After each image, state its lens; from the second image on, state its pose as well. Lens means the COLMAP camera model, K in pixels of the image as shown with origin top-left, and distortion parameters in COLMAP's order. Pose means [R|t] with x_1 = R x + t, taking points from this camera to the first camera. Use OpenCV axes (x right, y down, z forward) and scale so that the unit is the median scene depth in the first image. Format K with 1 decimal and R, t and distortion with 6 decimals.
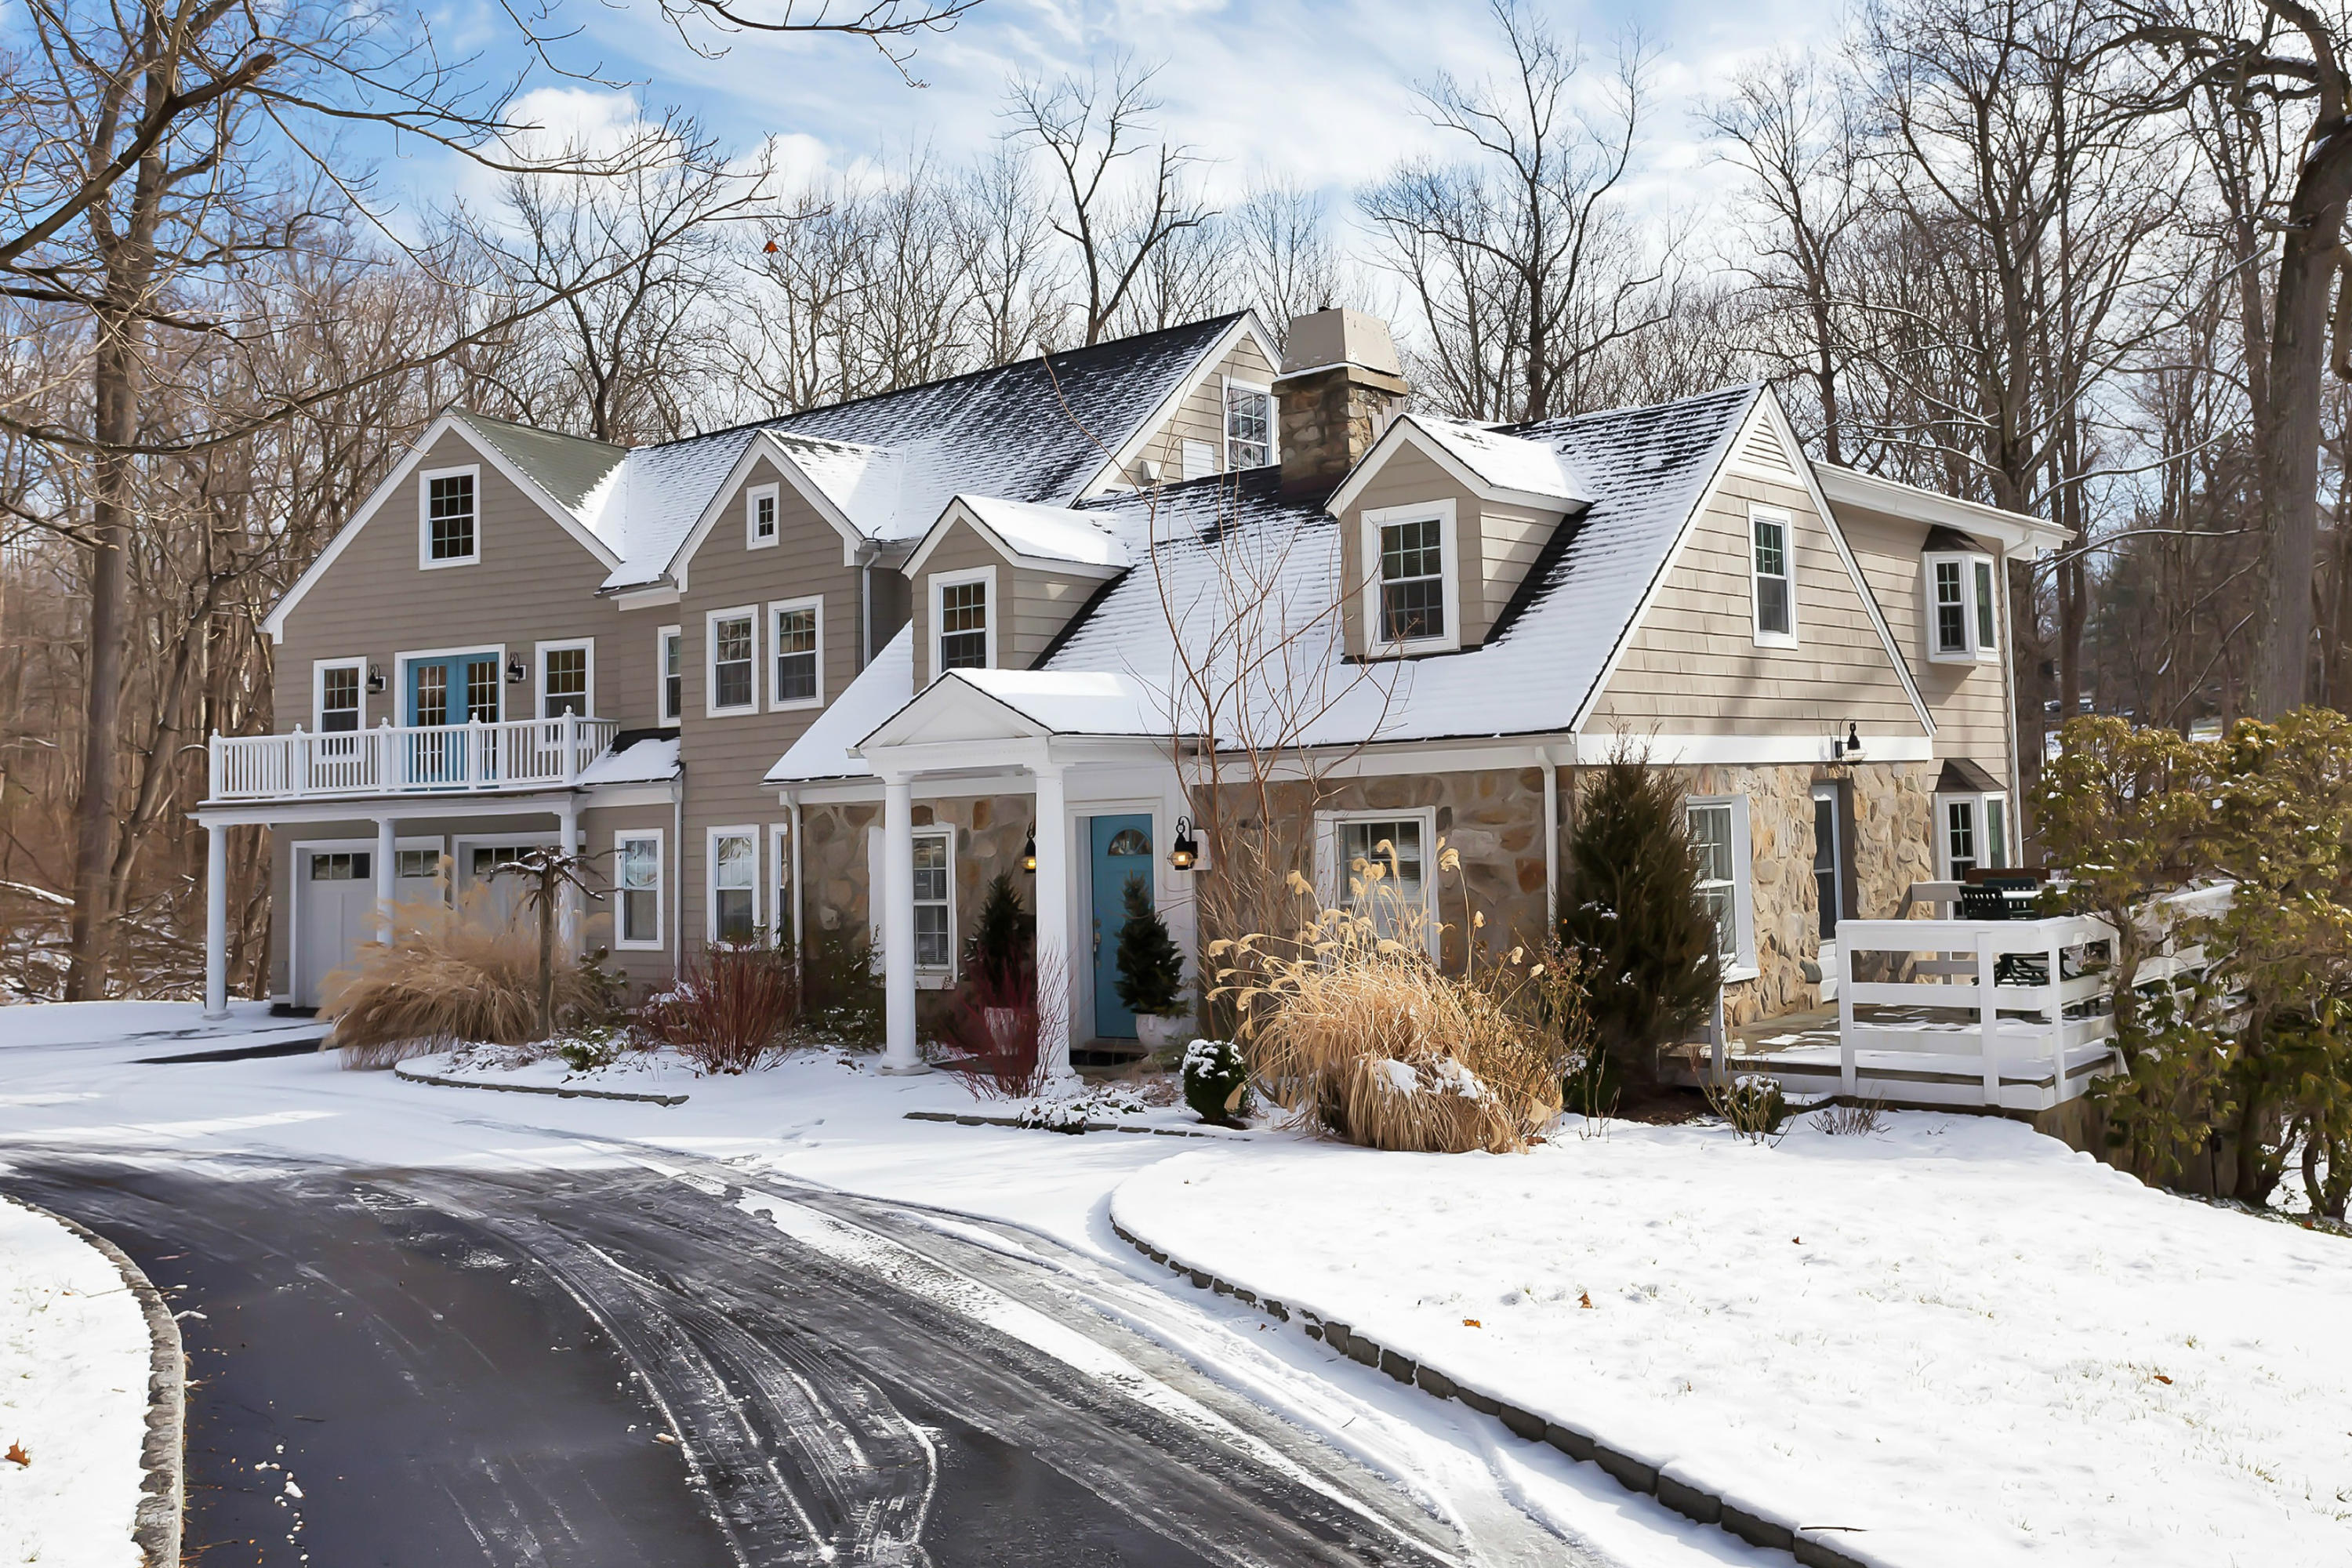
lens RADIAL K [[2068.5, 0, 1173.7], [0, 2068.5, 610.8], [0, 0, 1]] dist [-0.001899, -0.001149]
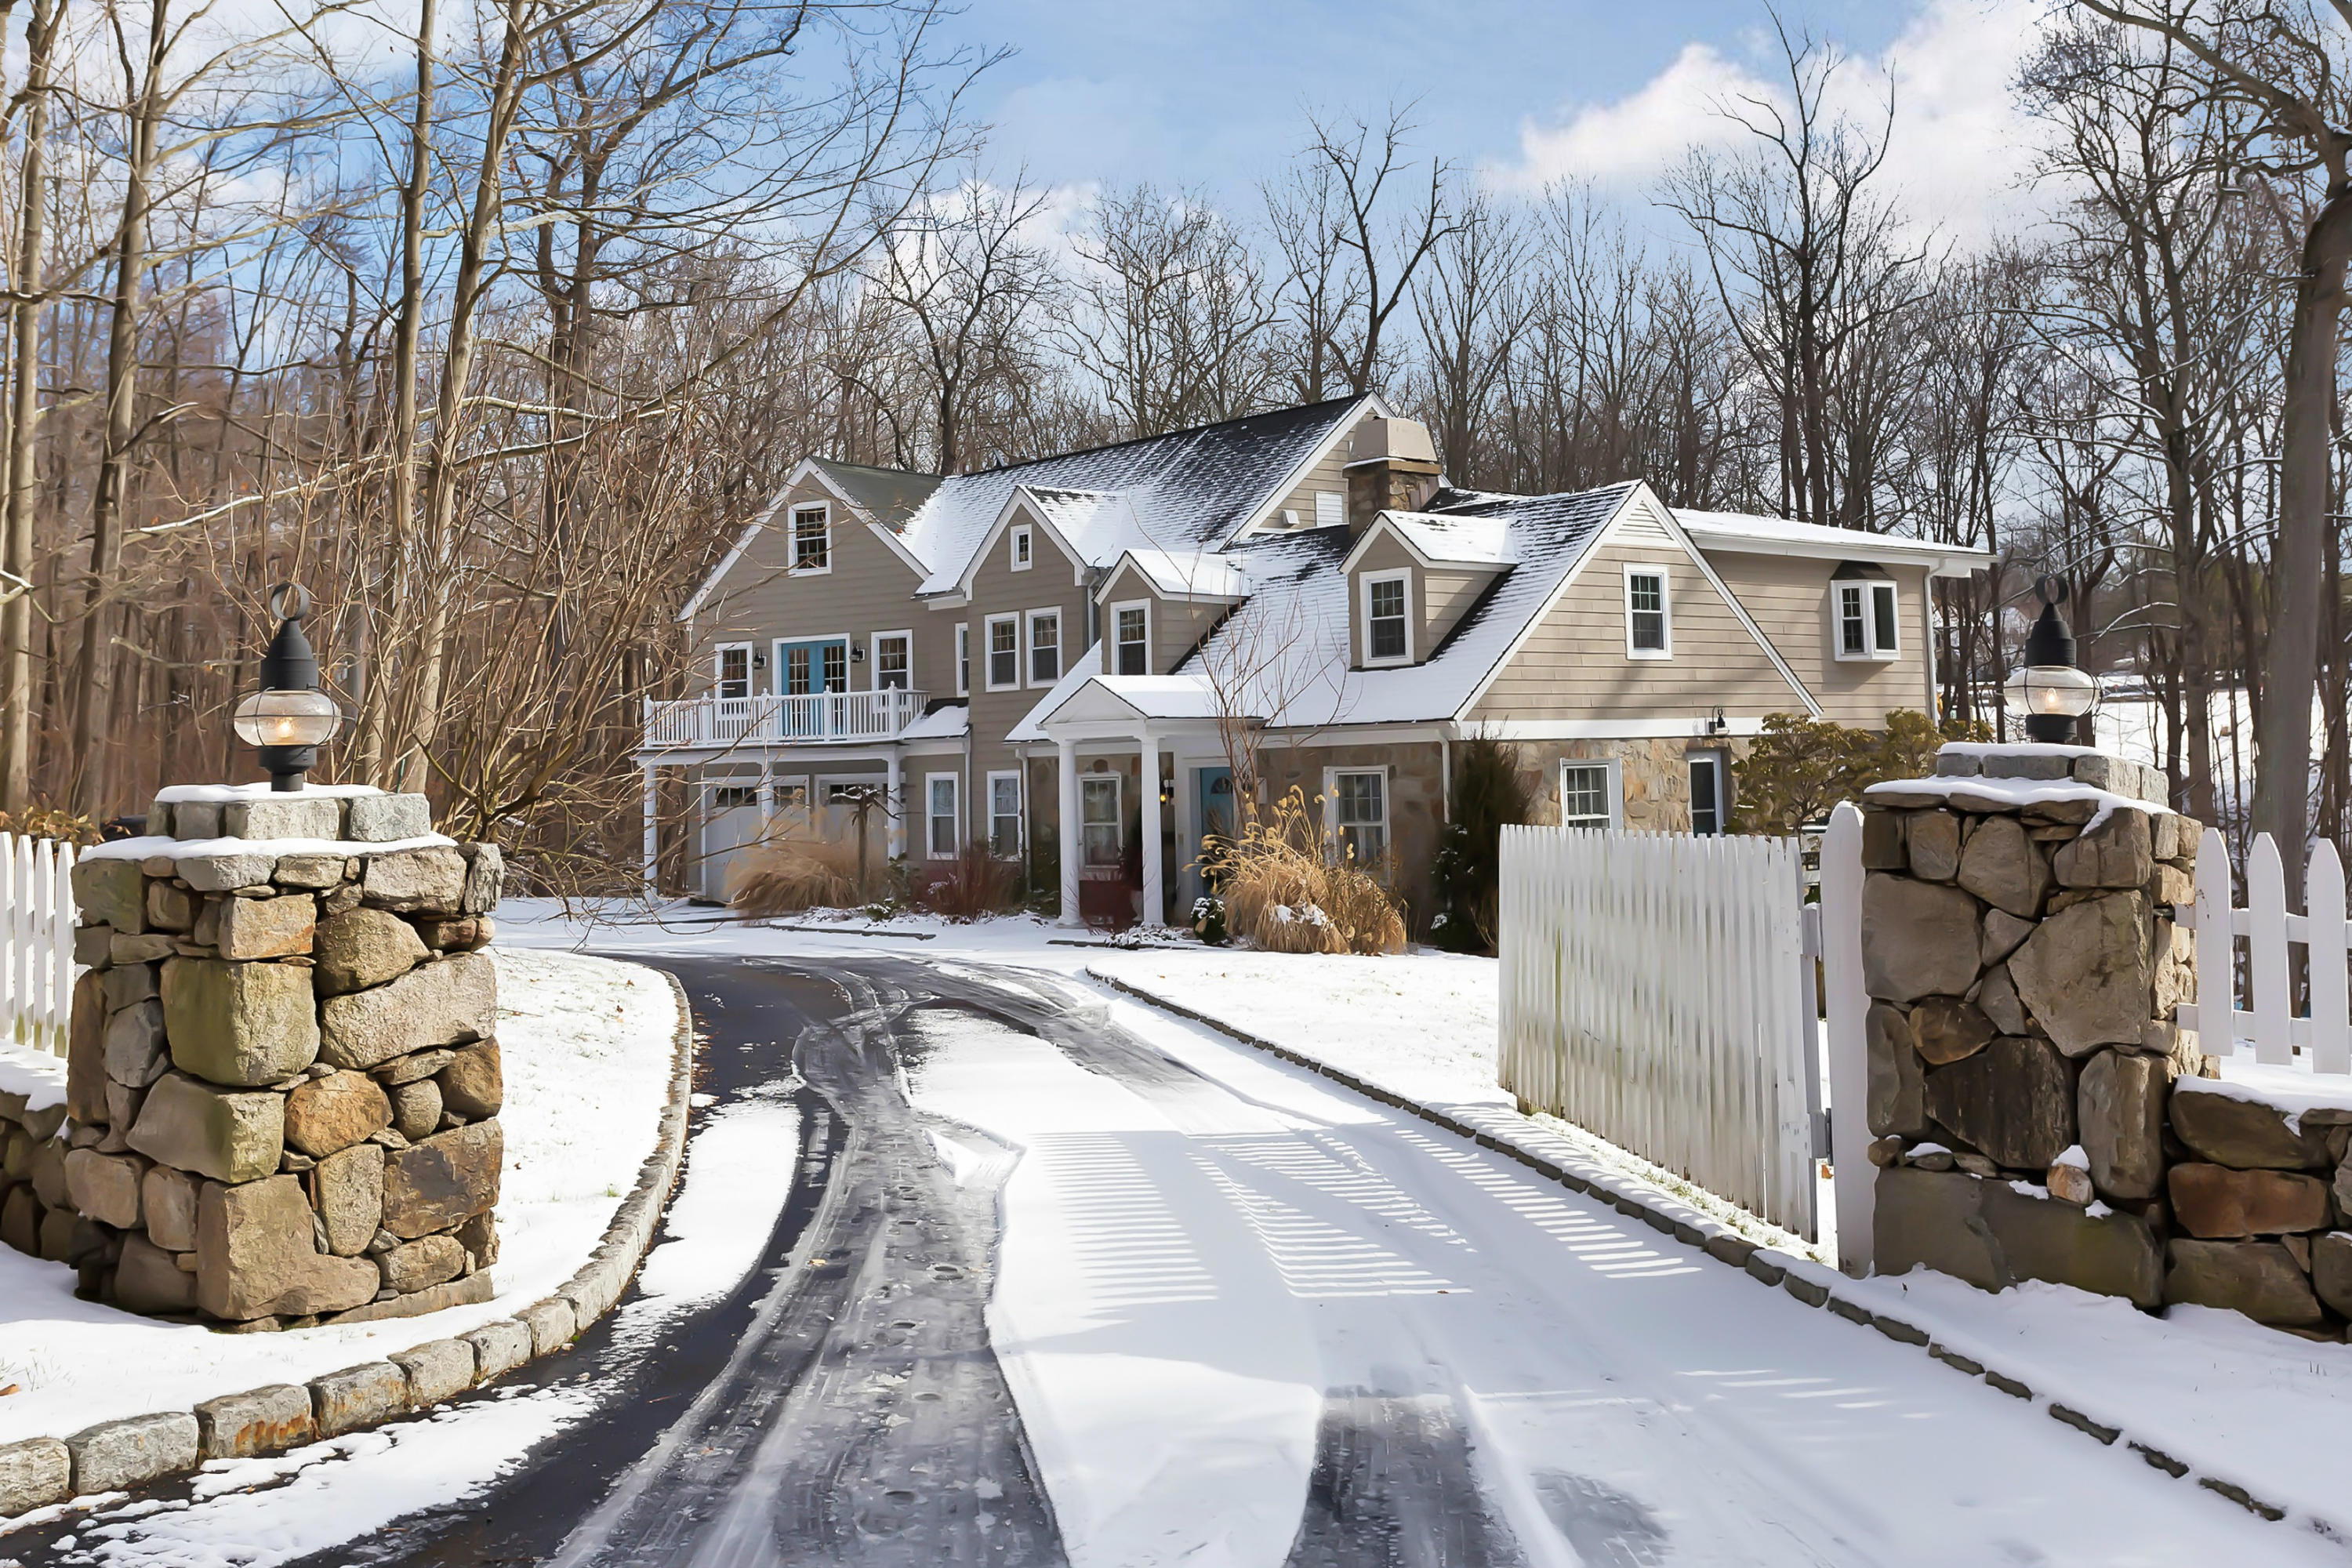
lens RADIAL K [[2068.5, 0, 1173.7], [0, 2068.5, 610.8], [0, 0, 1]] dist [-0.001899, -0.001149]
pose [[0.984802, -0.002459, -0.173662, 0.141068], [0.007148, 0.999626, 0.026383, -0.038959], [0.173533, -0.027223, 0.984452, -0.344327]]
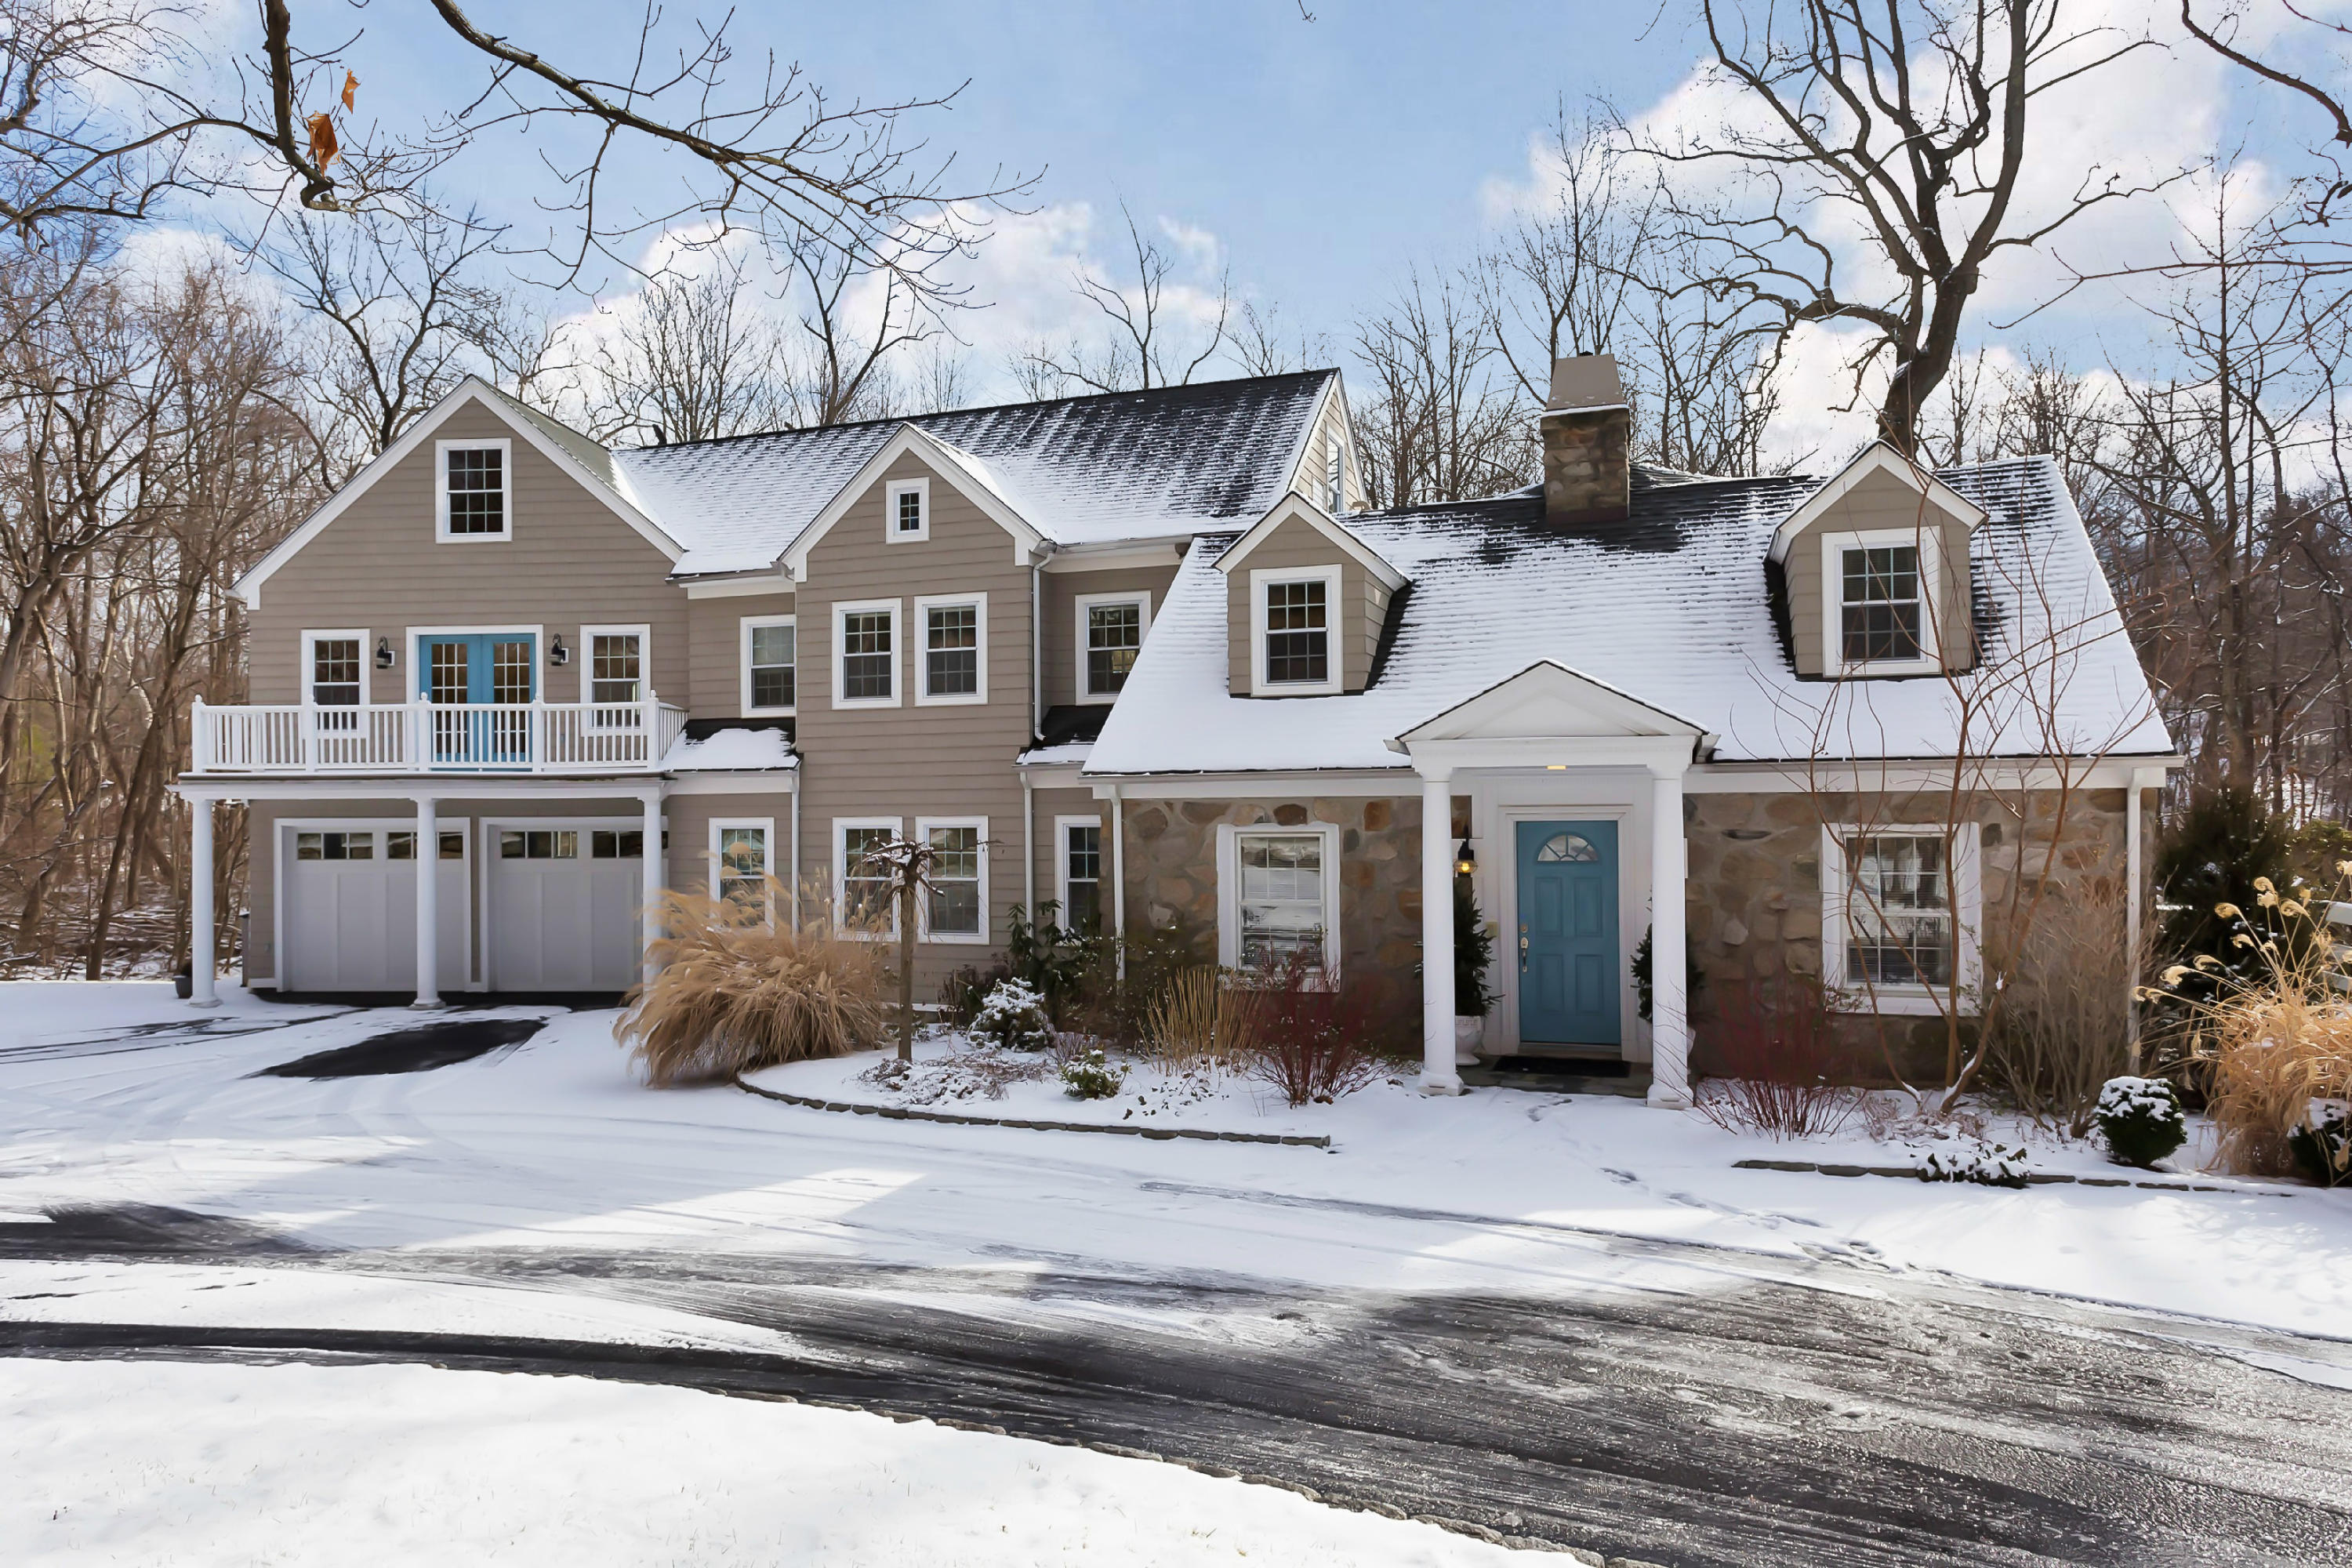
lens RADIAL K [[1553.2, 0, 1380.2], [0, 1553.2, 785.2], [0, 0, 1]] dist [-0.012439, -0.000595]
pose [[0.944087, 0.037041, 0.327610, -0.223175], [-0.061047, 0.996126, 0.063295, 0.025155], [-0.323996, -0.079755, 0.942691, 0.206977]]
